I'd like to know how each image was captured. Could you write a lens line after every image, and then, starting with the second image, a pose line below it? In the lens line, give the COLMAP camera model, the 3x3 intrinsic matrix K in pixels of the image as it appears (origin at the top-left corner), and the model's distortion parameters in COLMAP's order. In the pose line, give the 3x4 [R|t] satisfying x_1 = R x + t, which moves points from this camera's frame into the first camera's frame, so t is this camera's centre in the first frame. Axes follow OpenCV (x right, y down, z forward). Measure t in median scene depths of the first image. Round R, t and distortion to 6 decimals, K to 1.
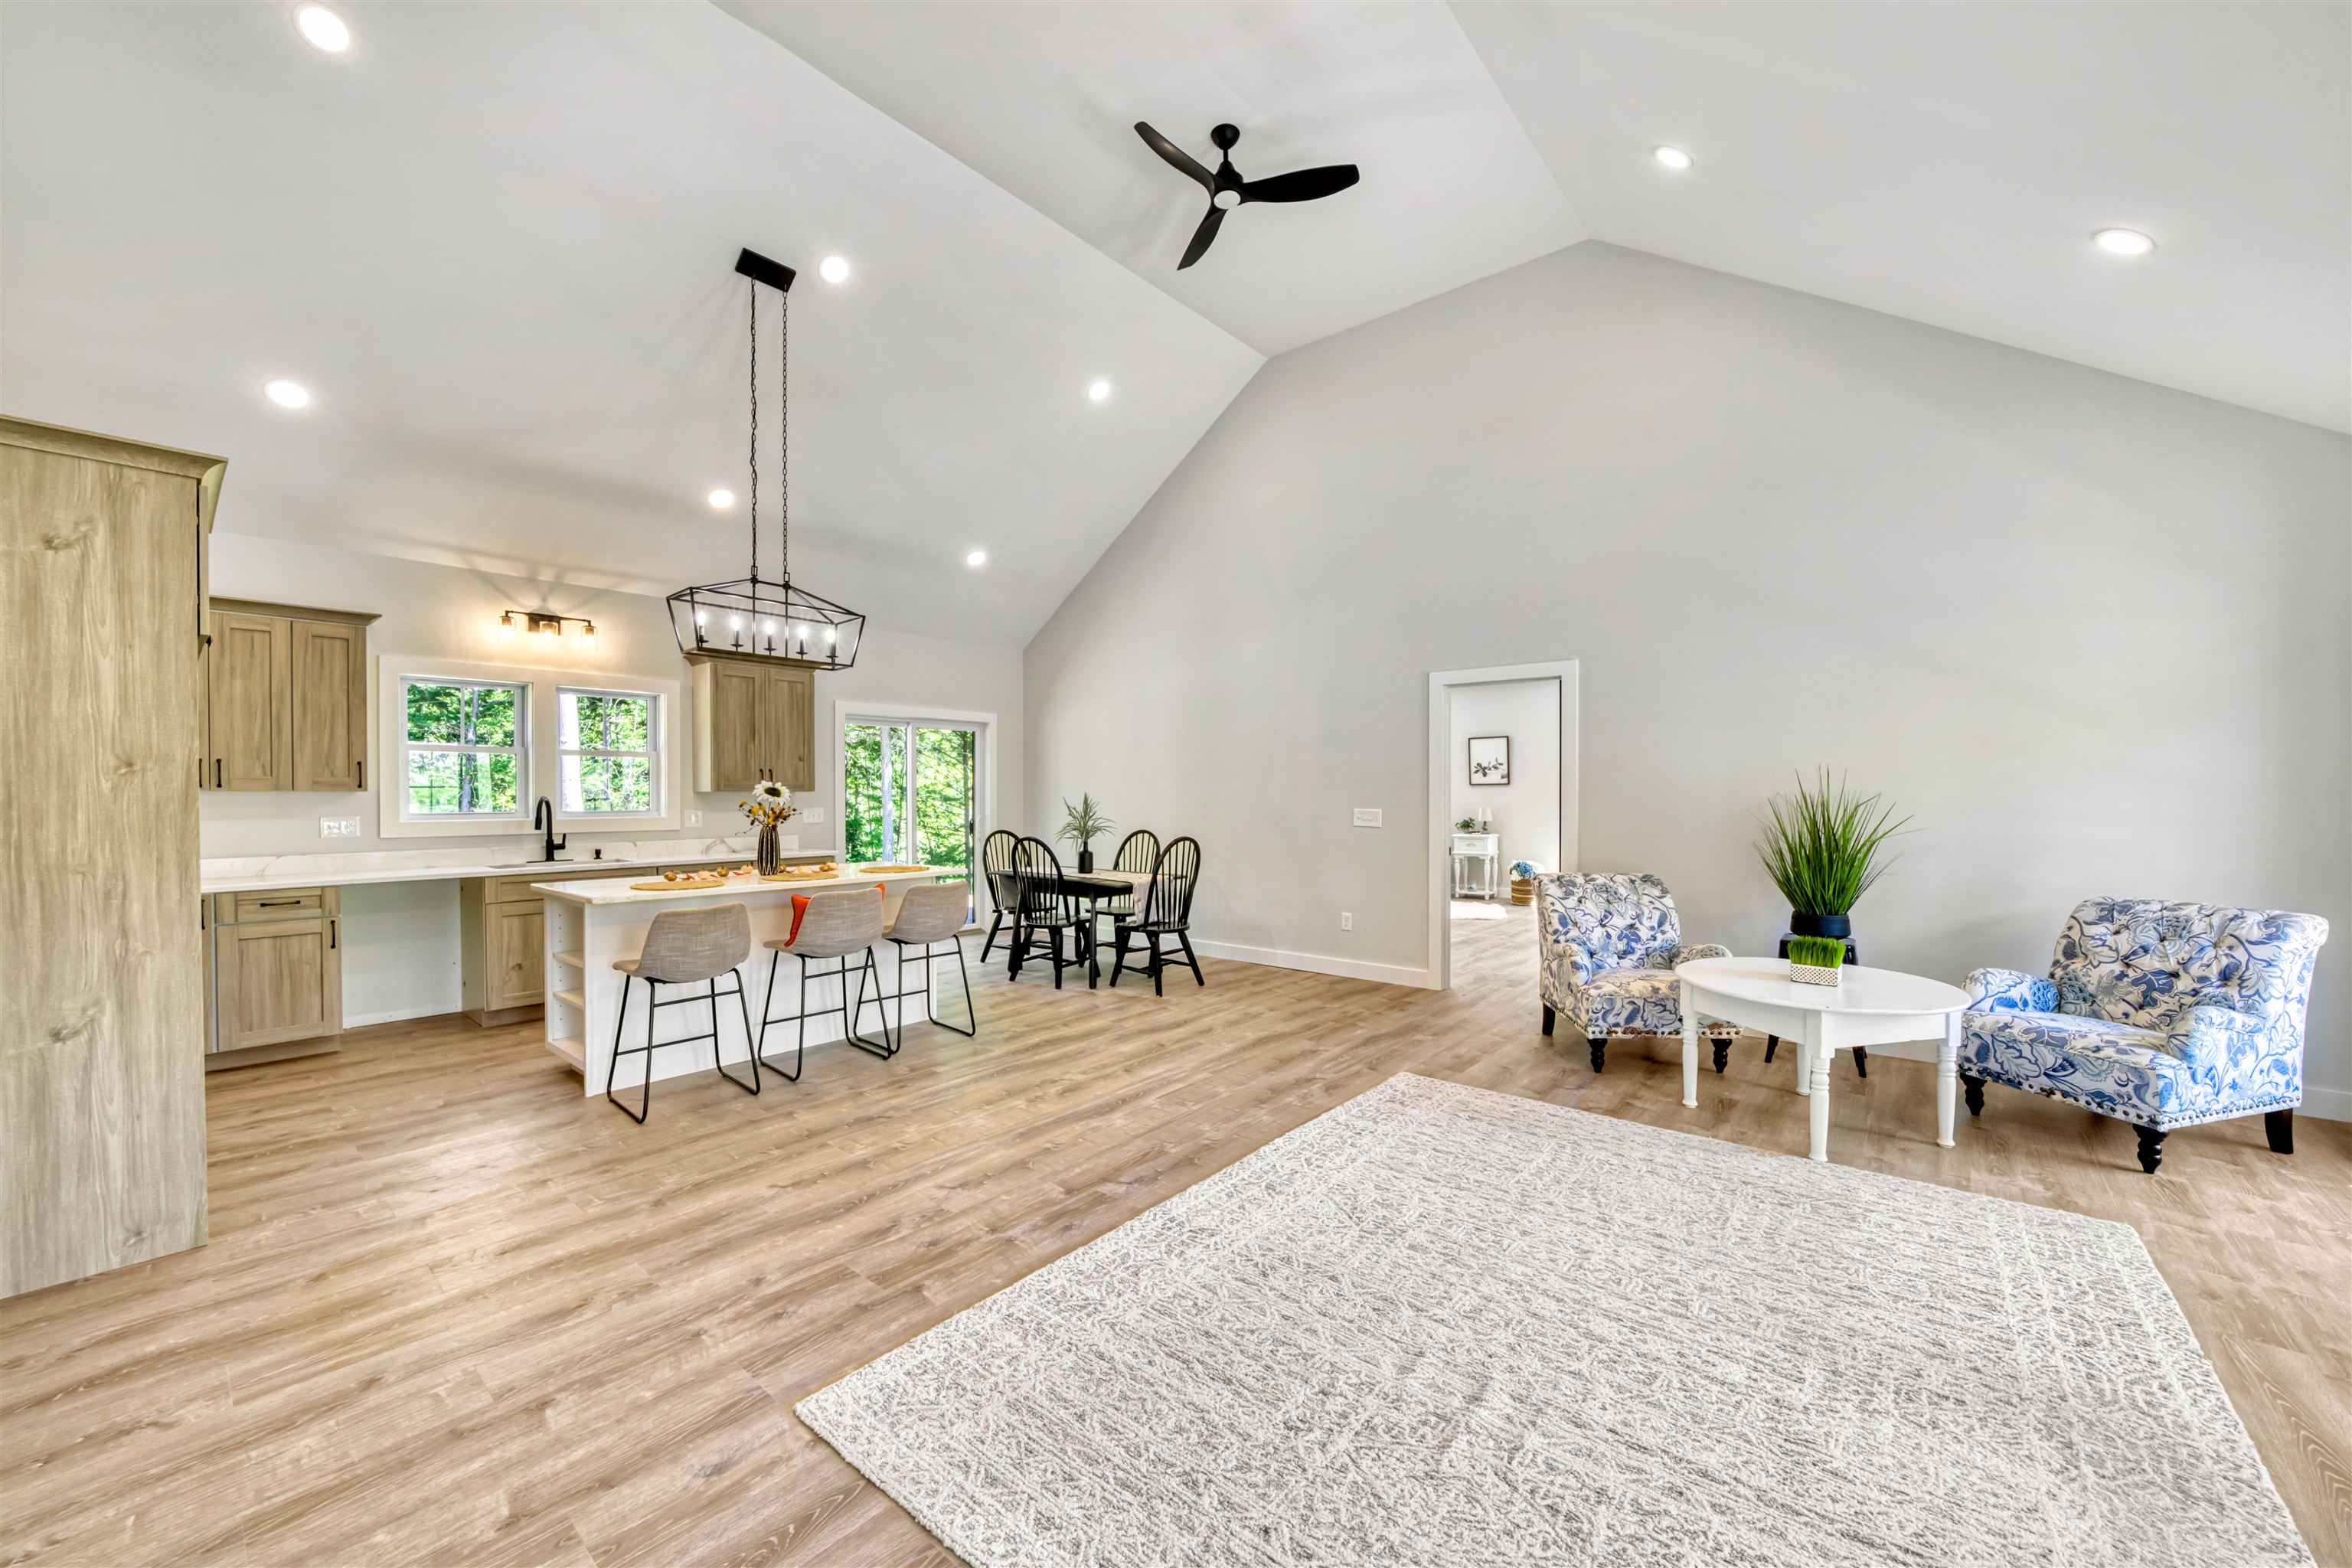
lens RADIAL K [[897.8, 0, 1171.6], [0, 897.8, 795.1], [0, 0, 1]] dist [-0.013258, 0.000346]
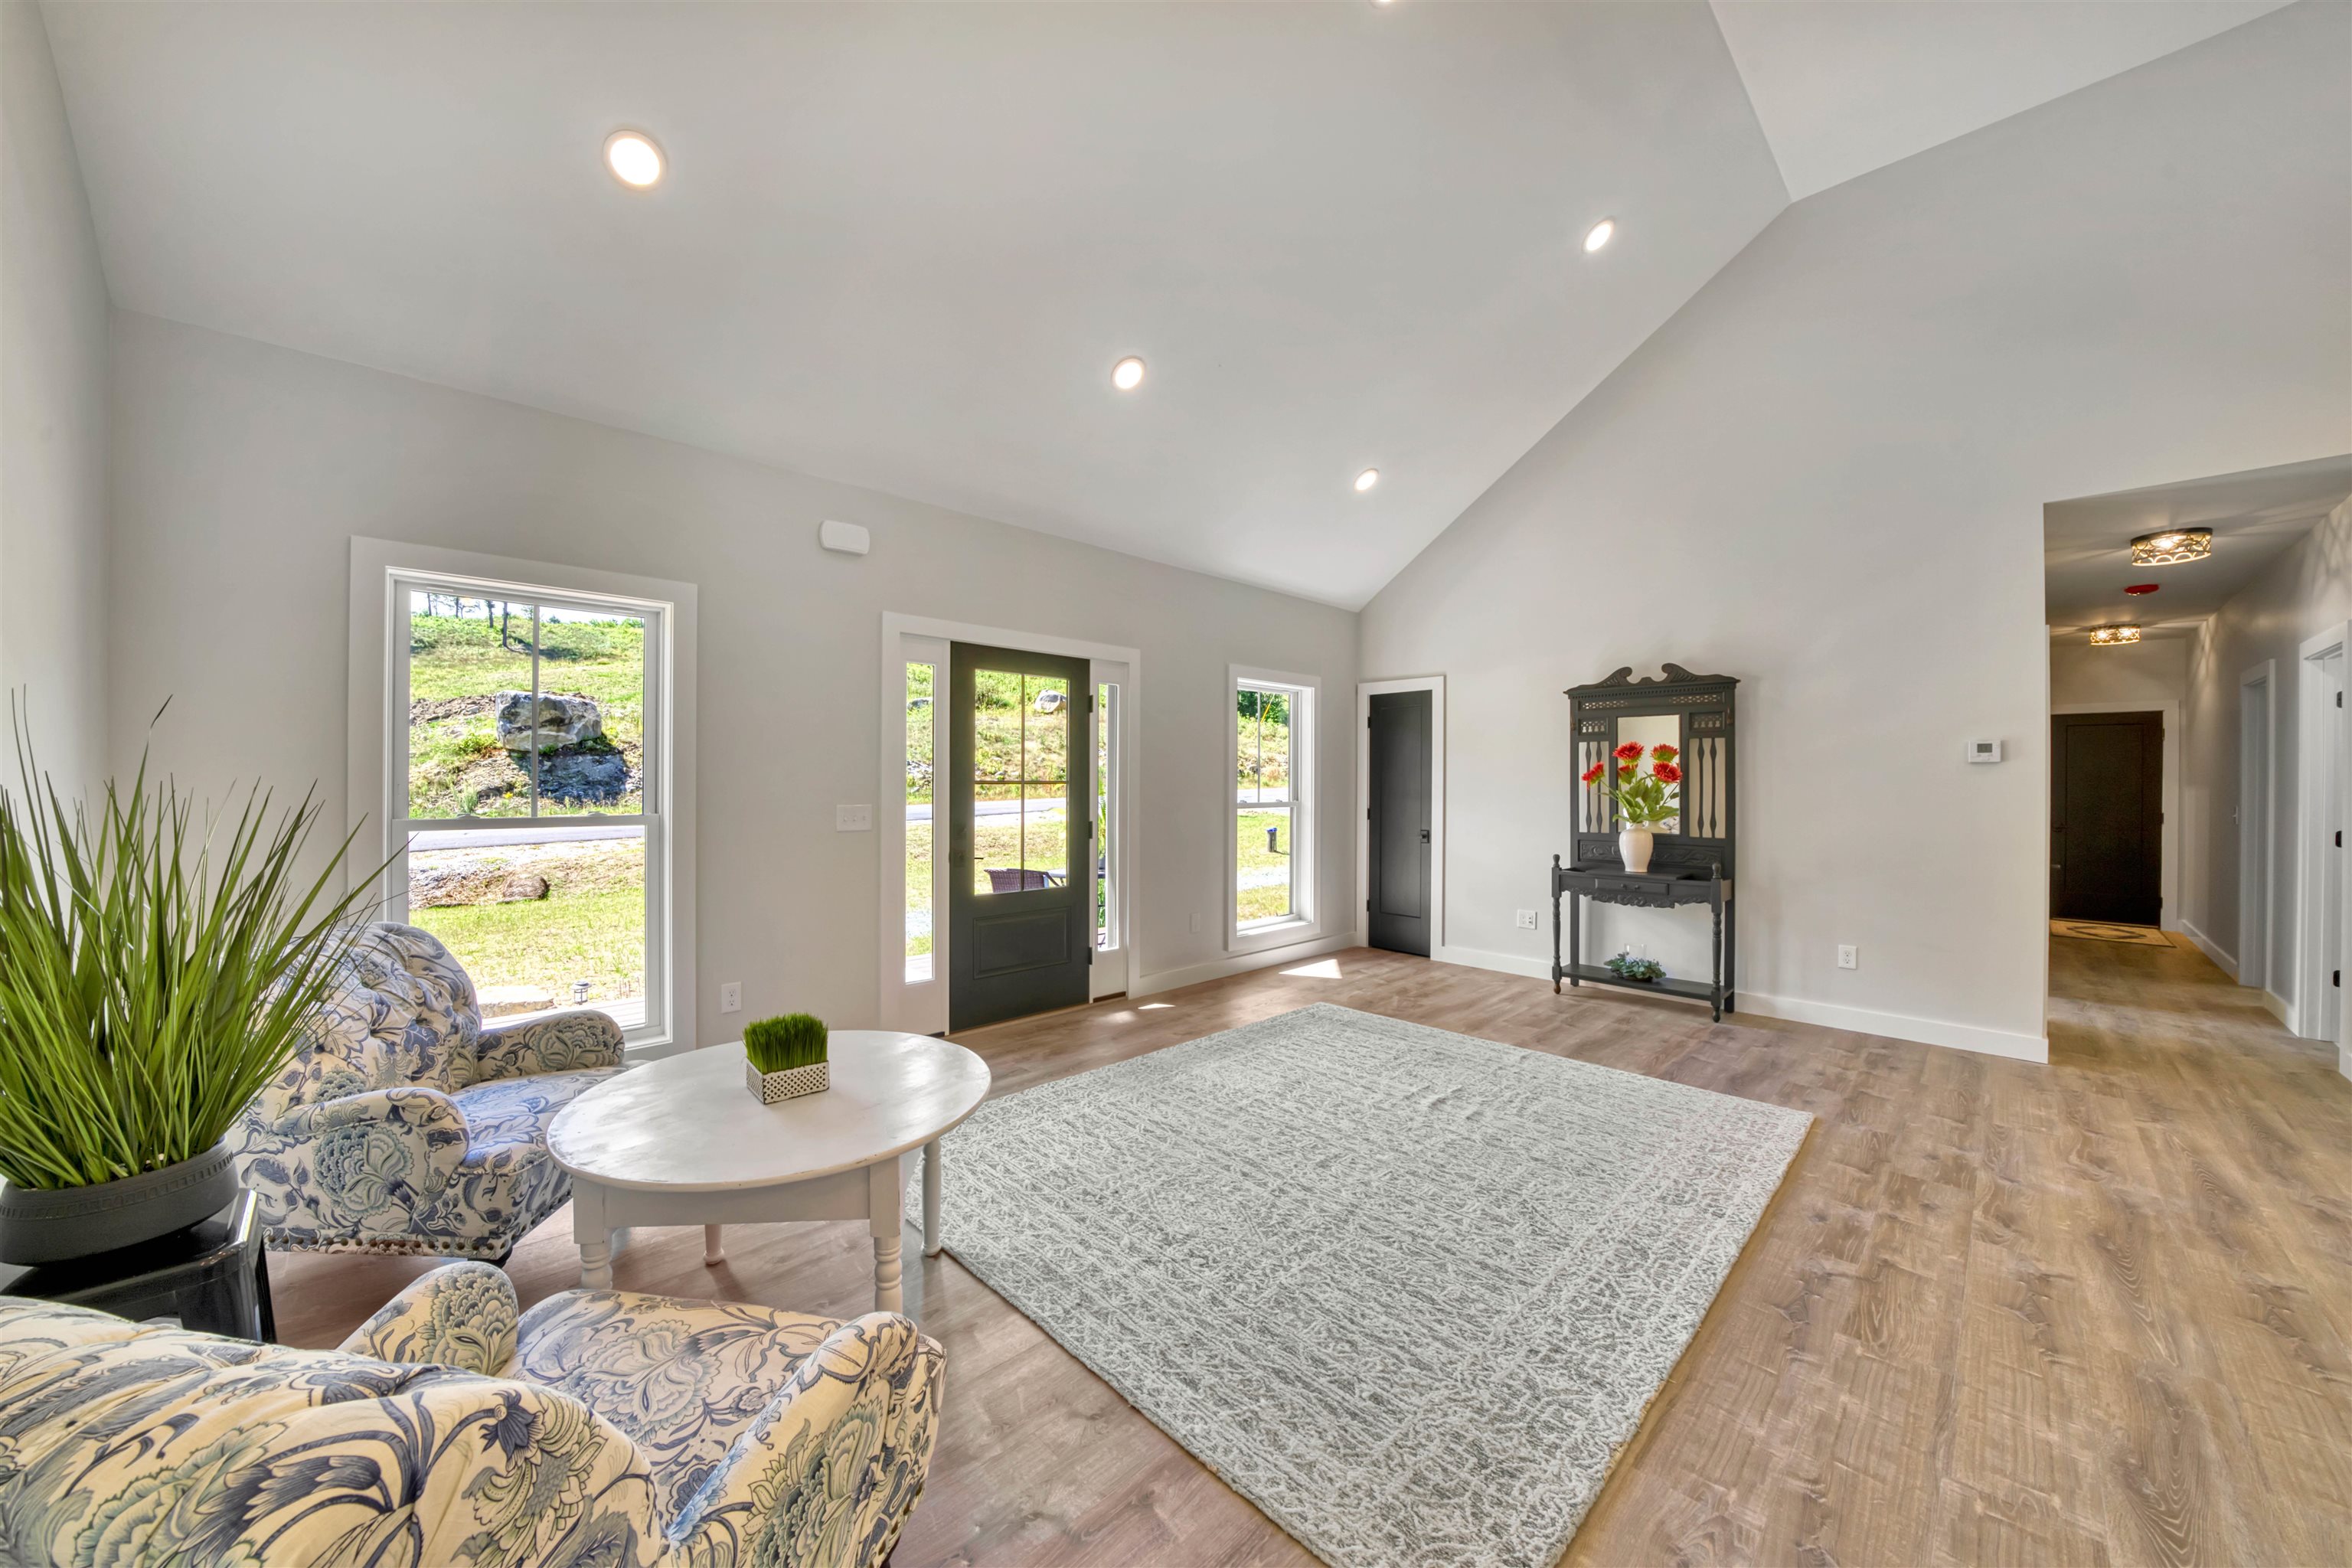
lens RADIAL K [[827.9, 0, 1167.6], [0, 827.9, 788.9], [0, 0, 1]] dist [-0.022205, 0.000388]
pose [[-0.994397, -0.006571, 0.105502, 0.374712], [-0.005103, 0.999887, 0.014174, -0.005734], [-0.105583, 0.013556, -0.994318, 1.421842]]
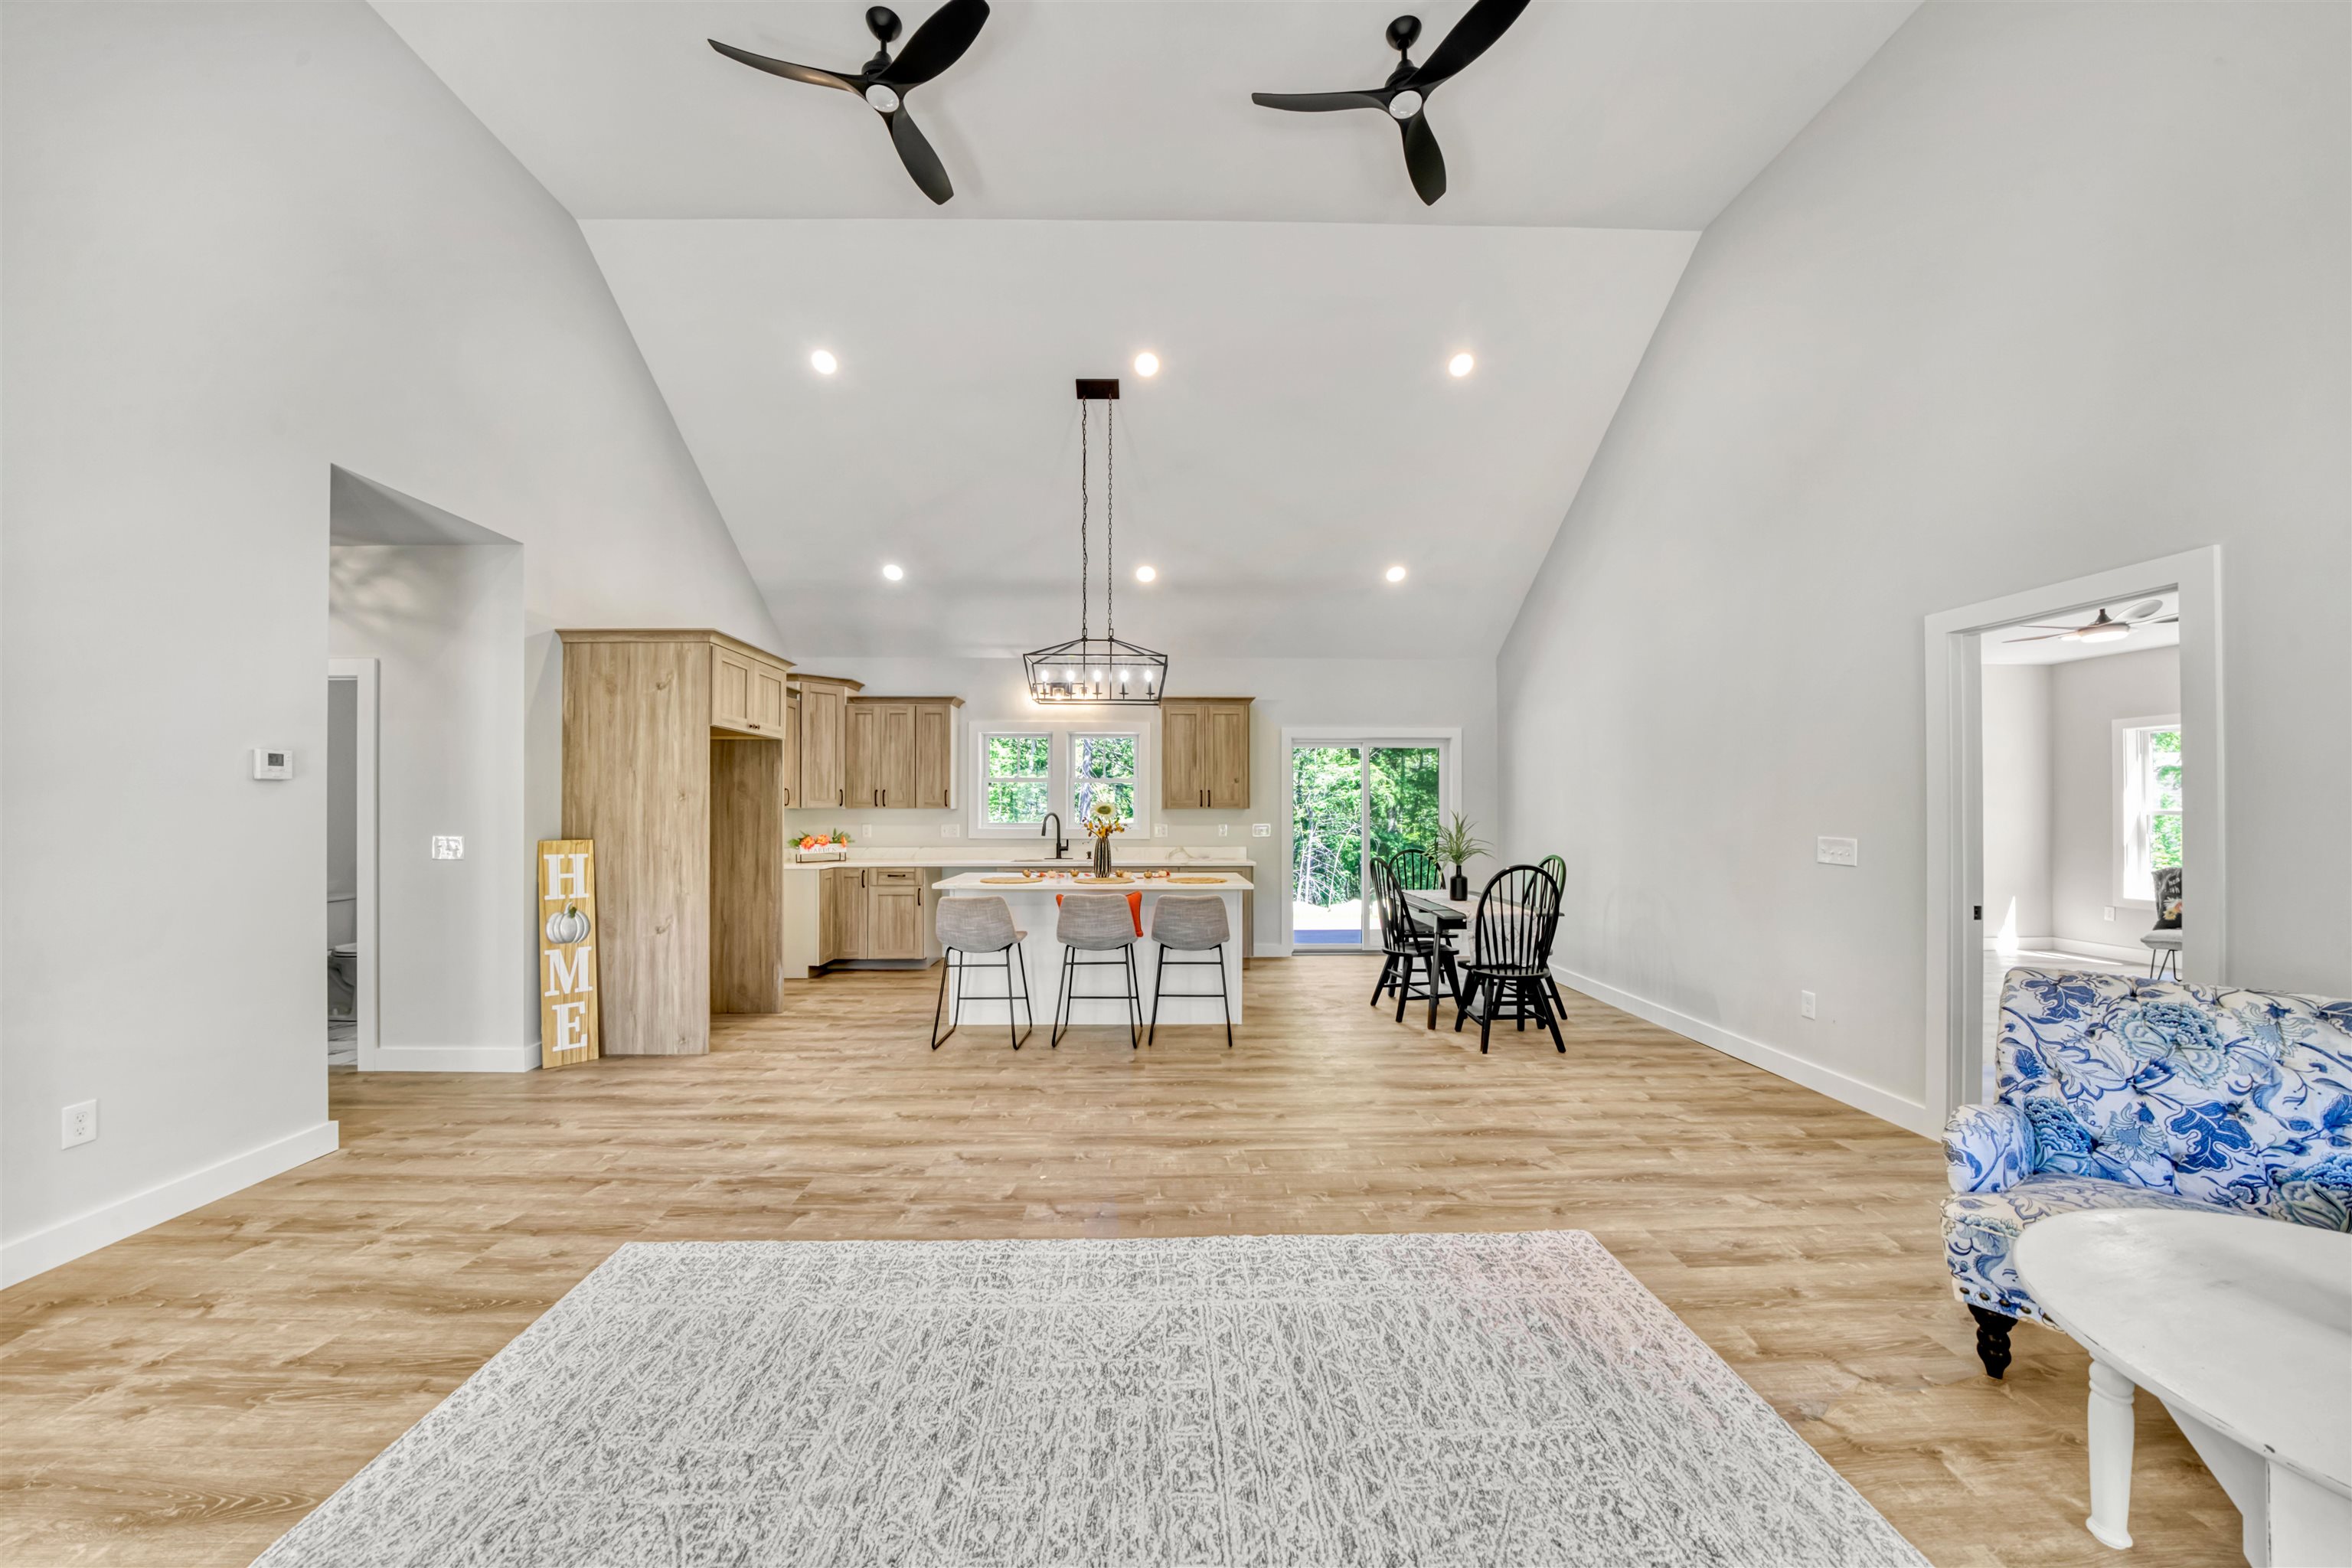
lens RADIAL K [[827.9, 0, 1154.4], [0, 827.9, 797.6], [0, 0, 1]] dist [-0.022205, 0.000388]
pose [[0.657083, -0.008231, -0.753773, 0.563092], [-0.003620, 0.999894, -0.014074, -0.005353], [0.753809, 0.011977, 0.656984, 0.388260]]
